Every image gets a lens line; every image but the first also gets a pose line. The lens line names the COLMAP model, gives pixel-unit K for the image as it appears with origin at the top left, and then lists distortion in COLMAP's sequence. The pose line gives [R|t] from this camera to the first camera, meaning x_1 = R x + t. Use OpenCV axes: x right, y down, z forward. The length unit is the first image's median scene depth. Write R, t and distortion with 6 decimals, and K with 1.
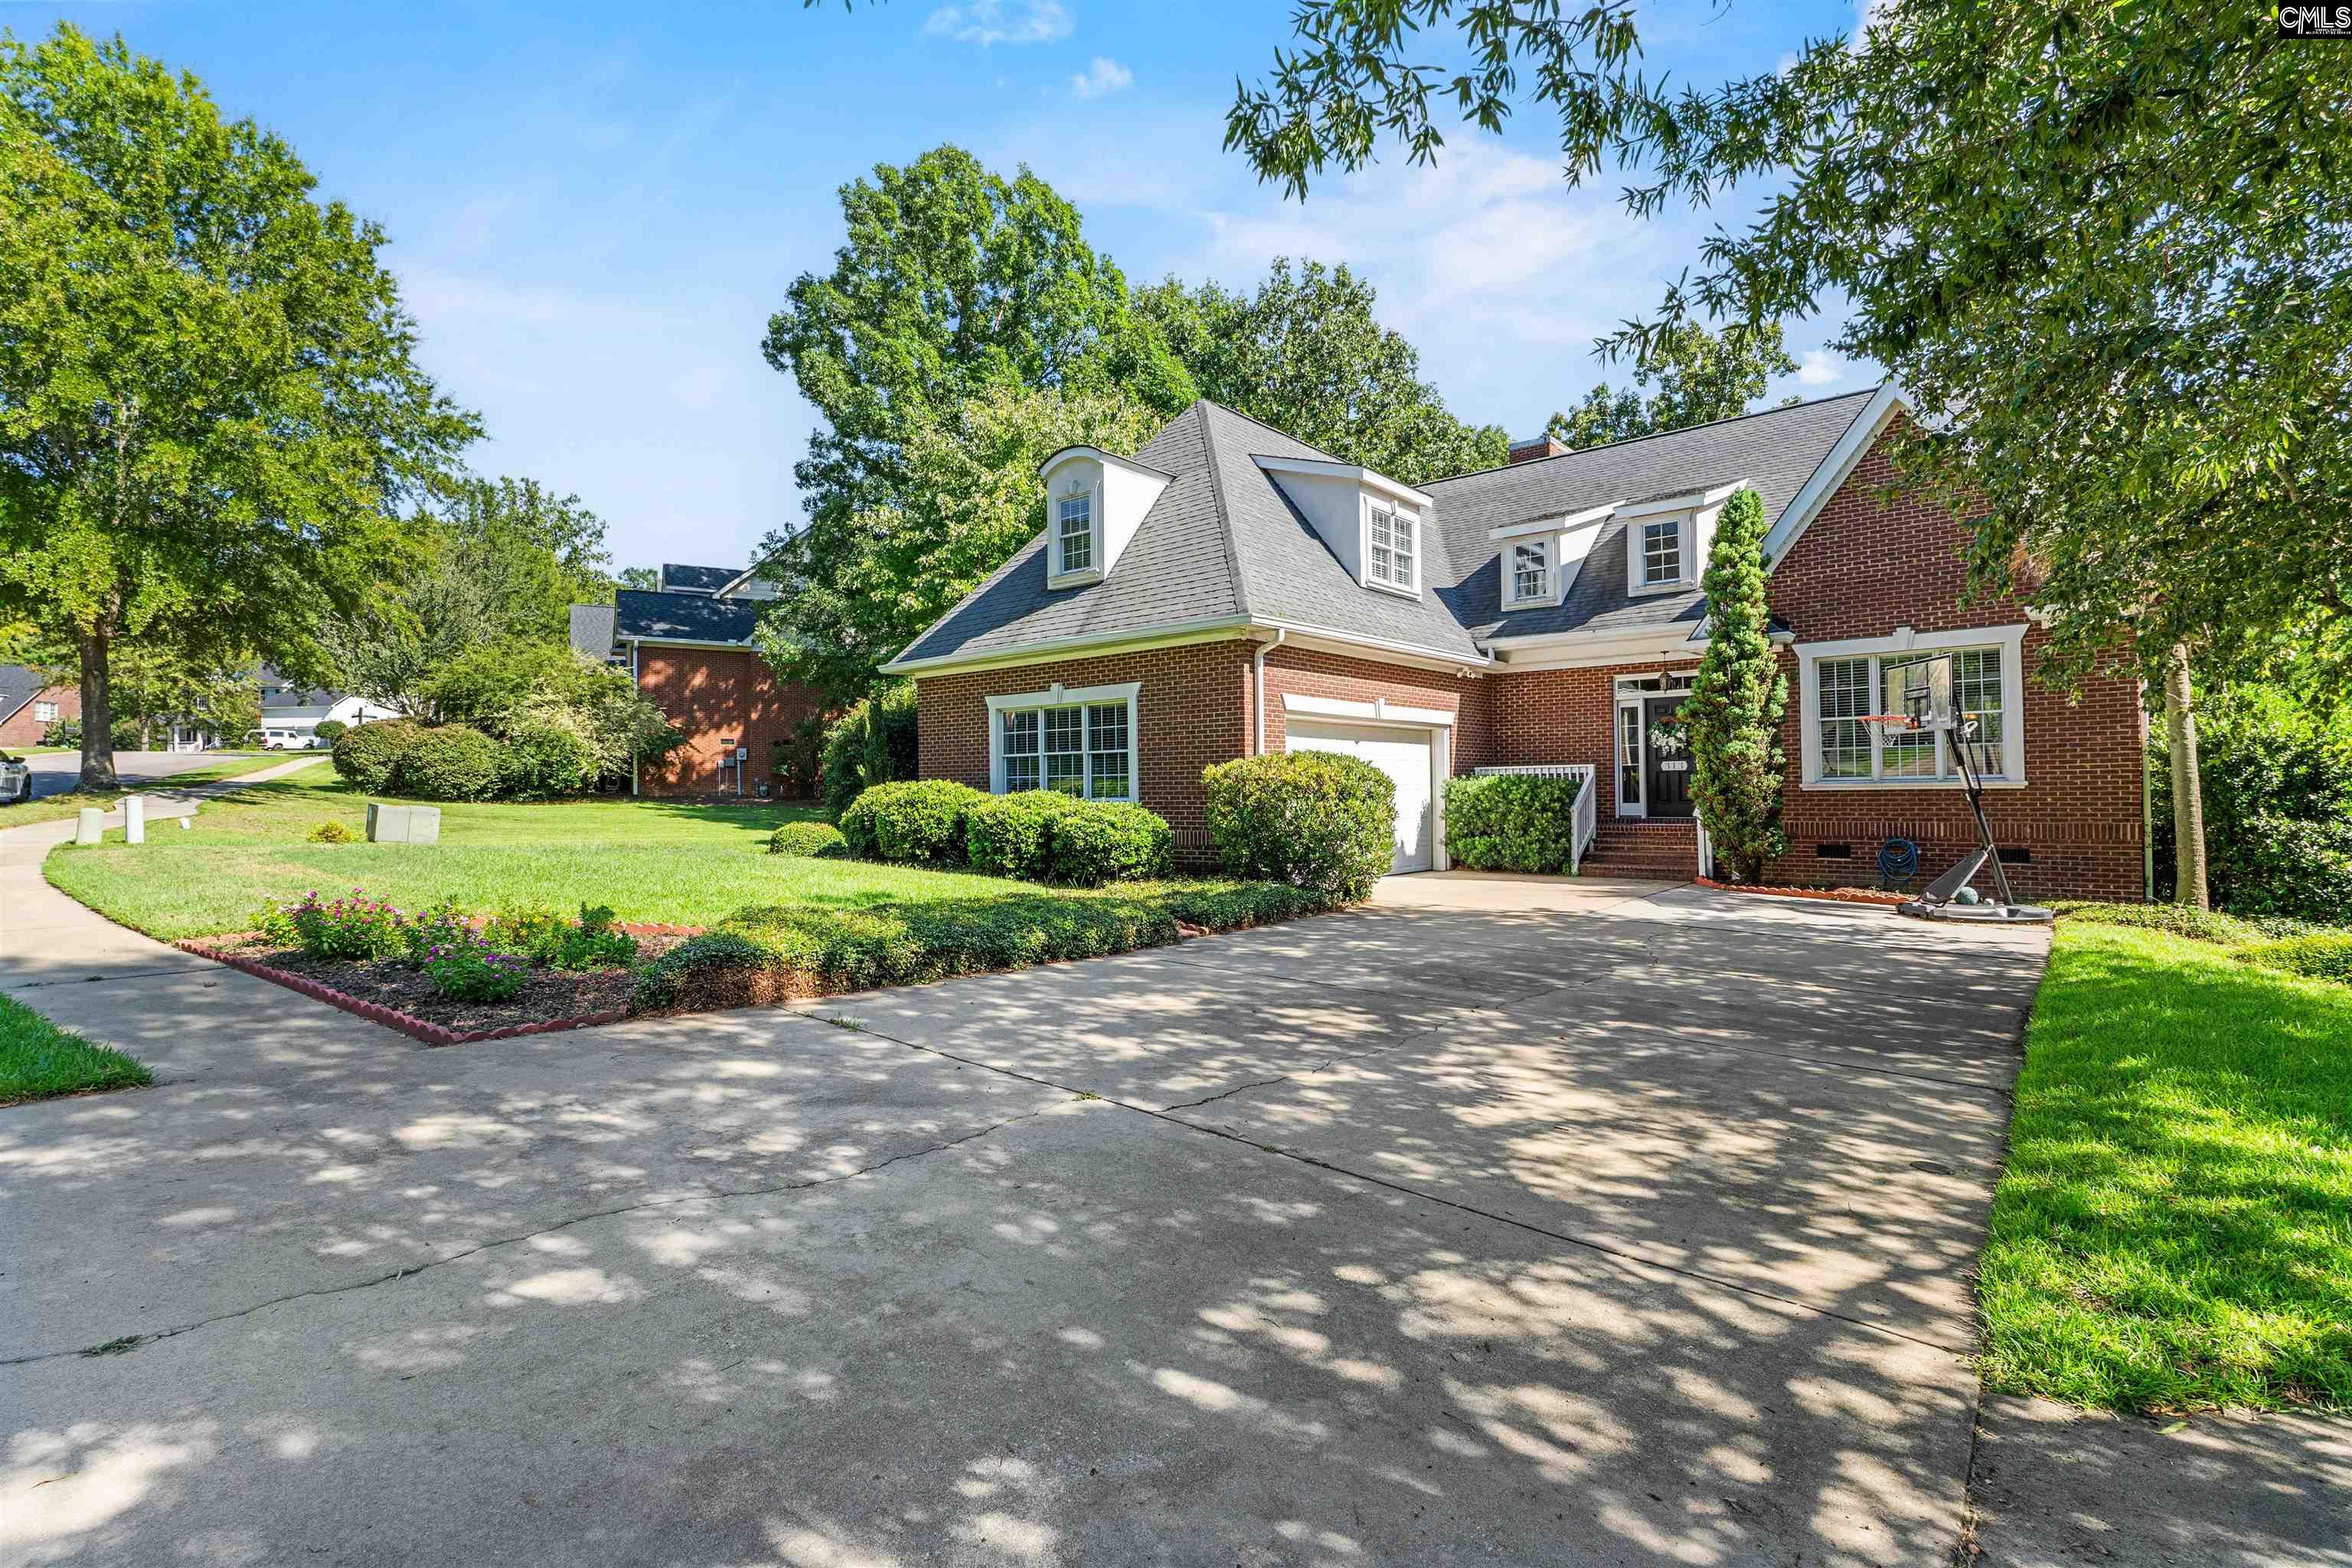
lens RADIAL K [[1075.7, 0, 1172.6], [0, 1075.7, 769.9], [0, 0, 1]] dist [-0.000160, 0.000887]
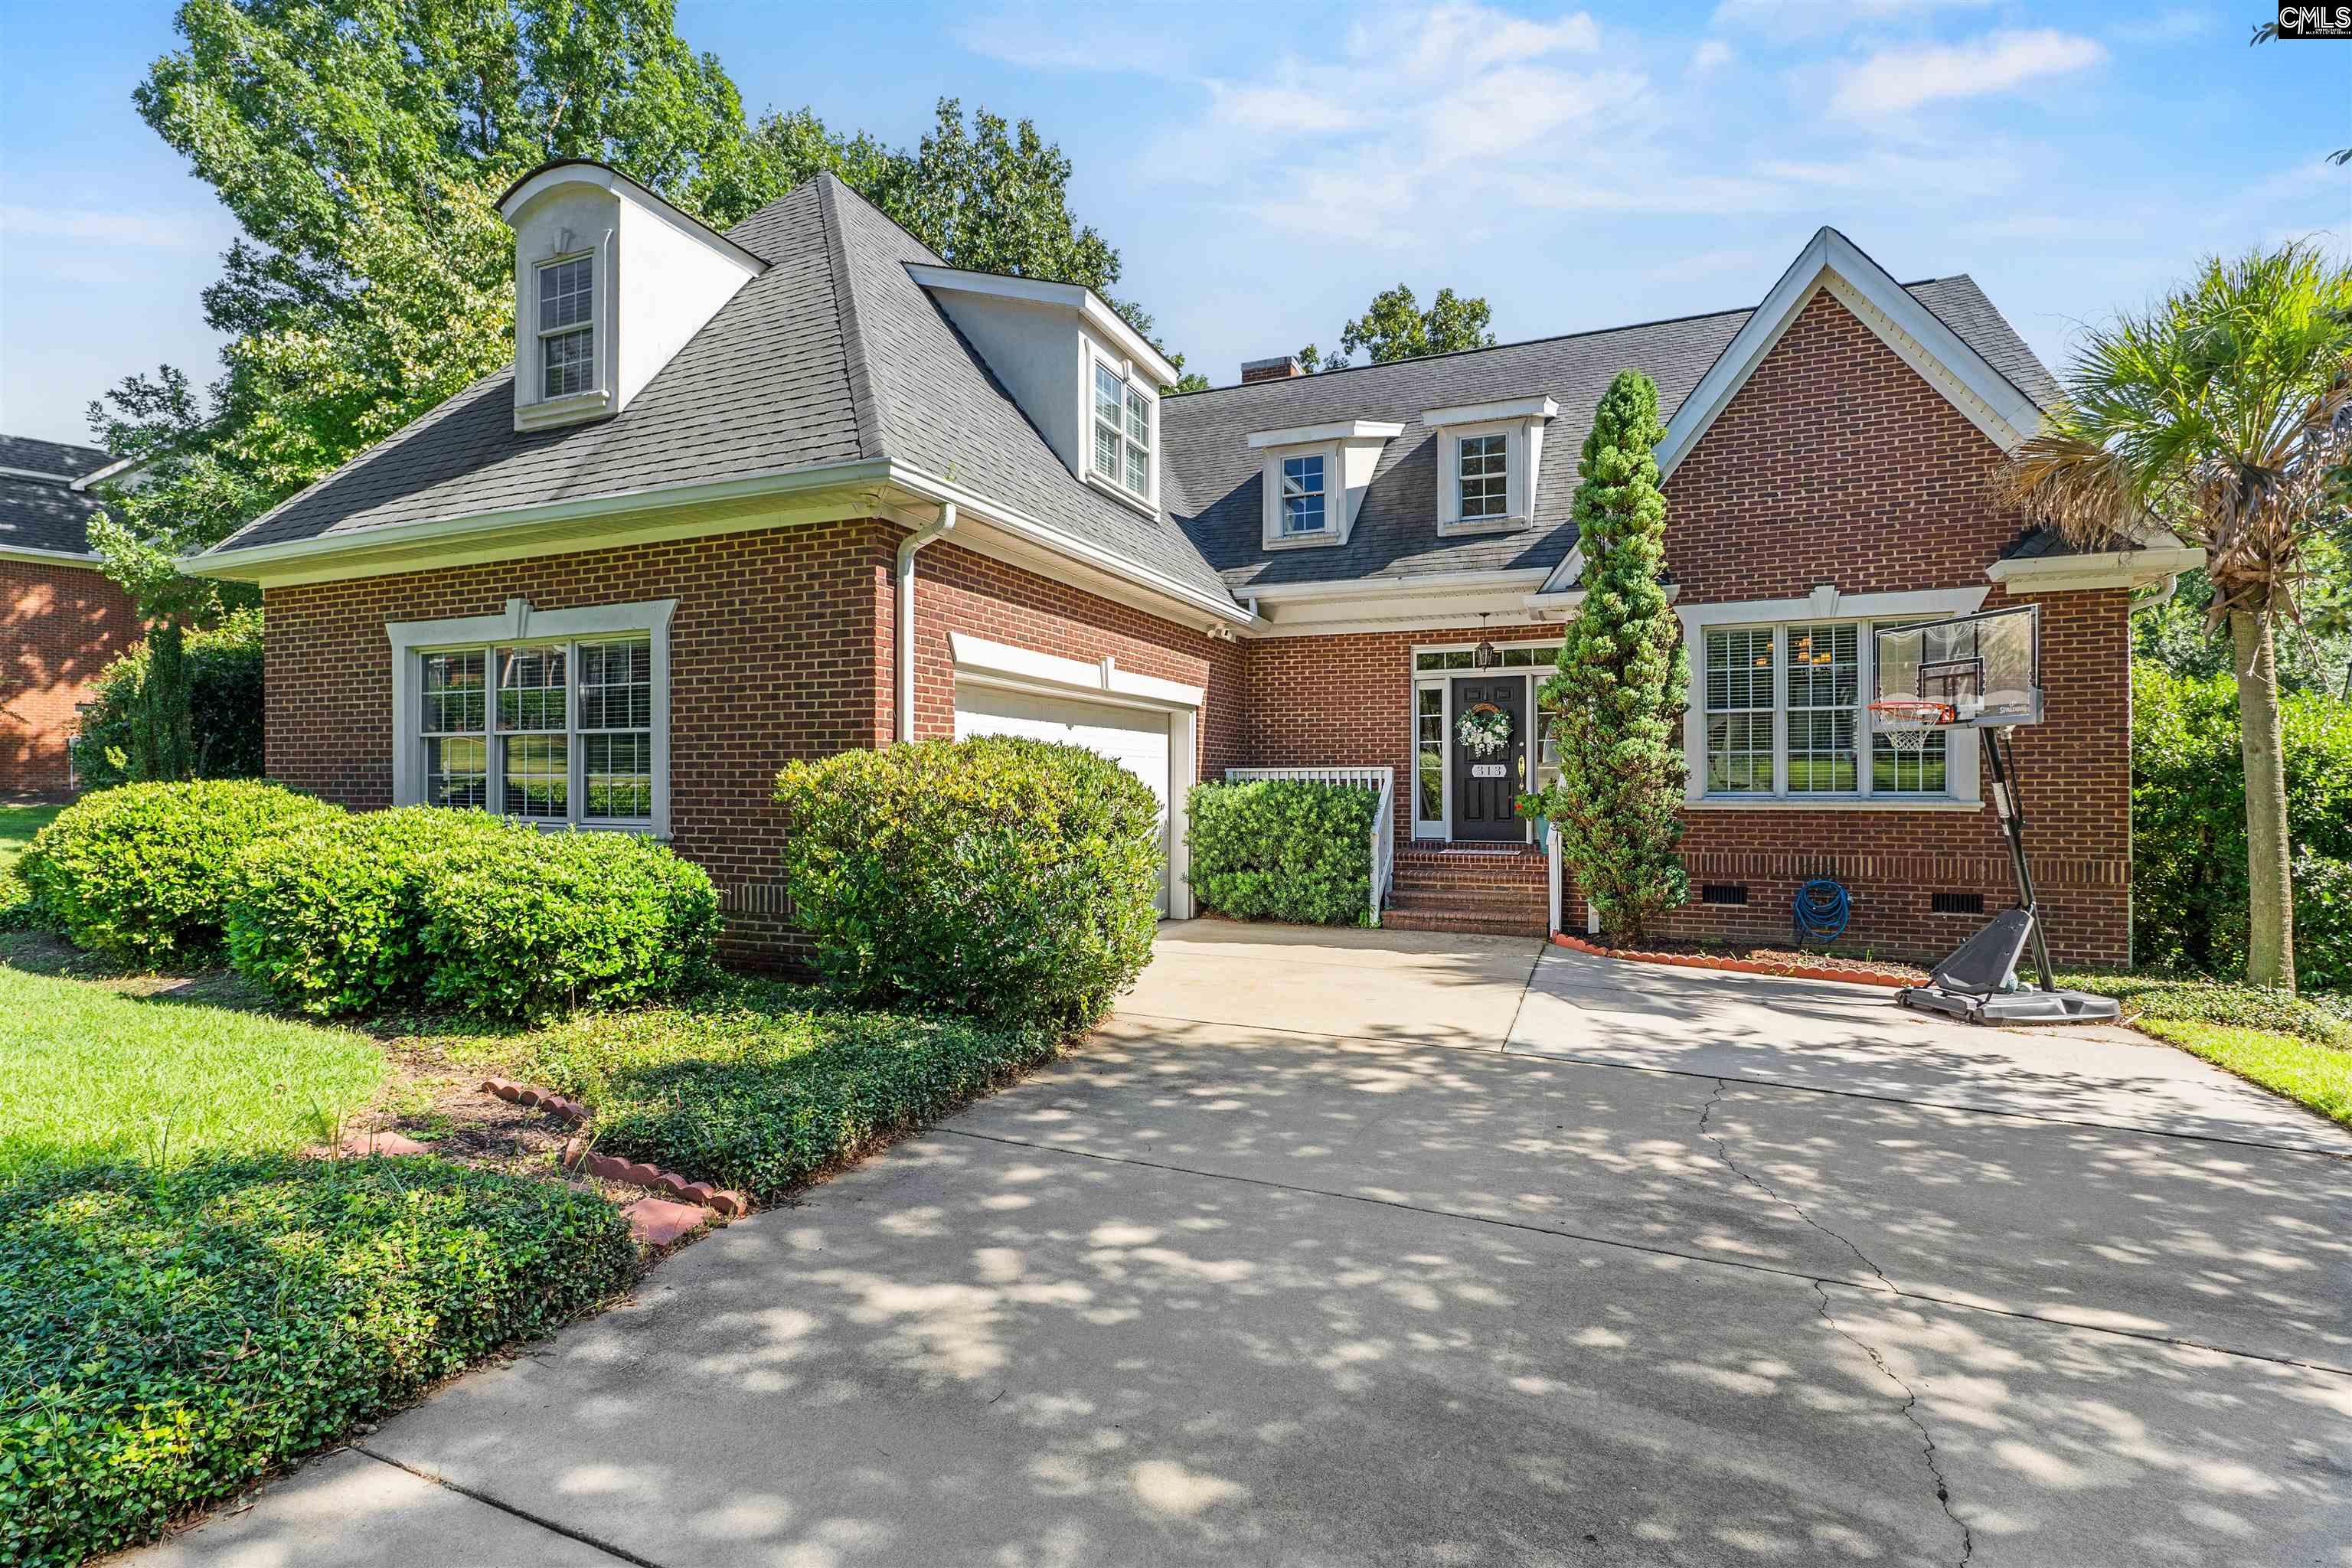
lens RADIAL K [[1075.7, 0, 1172.6], [0, 1075.7, 769.9], [0, 0, 1]] dist [-0.000160, 0.000887]
pose [[0.952472, 0.014269, 0.304291, 0.038143], [-0.016418, 0.999855, 0.004506, -0.004403], [-0.304183, -0.009288, 0.952568, 0.380754]]
